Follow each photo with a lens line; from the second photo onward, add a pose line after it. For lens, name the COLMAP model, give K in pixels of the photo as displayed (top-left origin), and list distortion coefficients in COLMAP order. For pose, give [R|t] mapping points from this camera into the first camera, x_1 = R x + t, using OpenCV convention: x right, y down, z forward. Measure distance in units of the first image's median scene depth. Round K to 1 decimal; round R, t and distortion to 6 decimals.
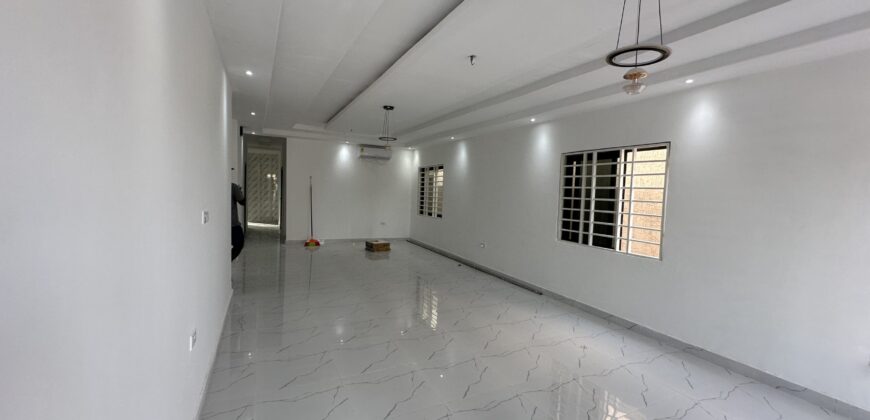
lens RADIAL K [[348.8, 0, 435.0], [0, 348.8, 210.0], [0, 0, 1]] dist [-0.000703, -0.000041]
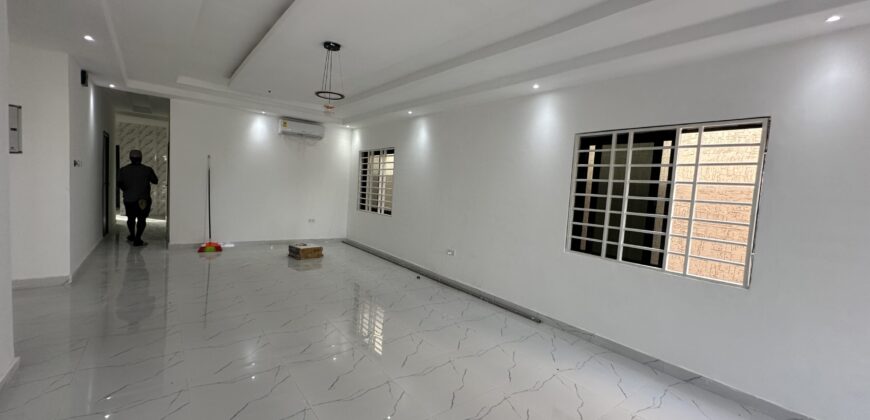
lens RADIAL K [[348.8, 0, 435.0], [0, 348.8, 210.0], [0, 0, 1]] dist [-0.000703, -0.000041]
pose [[0.978411, 0.012353, 0.206297, -0.077087], [-0.017023, 0.999637, 0.020876, -0.011463], [-0.205964, -0.023937, 0.978267, 0.335045]]
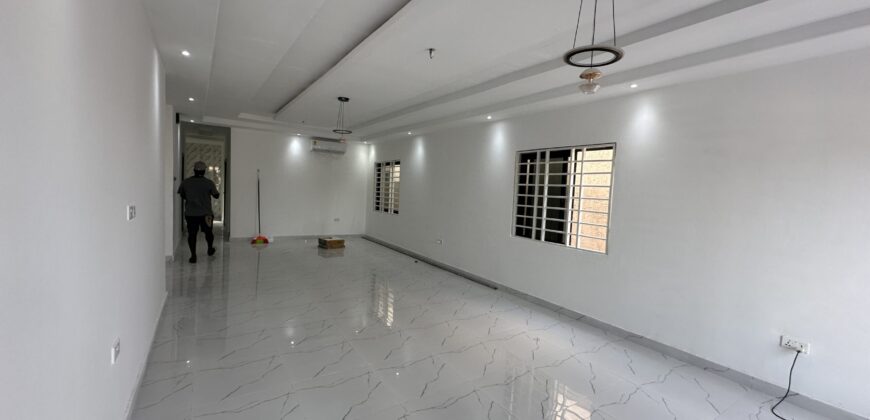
lens RADIAL K [[348.8, 0, 435.0], [0, 348.8, 210.0], [0, 0, 1]] dist [-0.000703, -0.000041]
pose [[0.992041, 0.003764, 0.125855, -0.002620], [-0.005131, 0.999931, 0.010535, 0.000422], [-0.125807, -0.011097, 0.991993, 0.011894]]
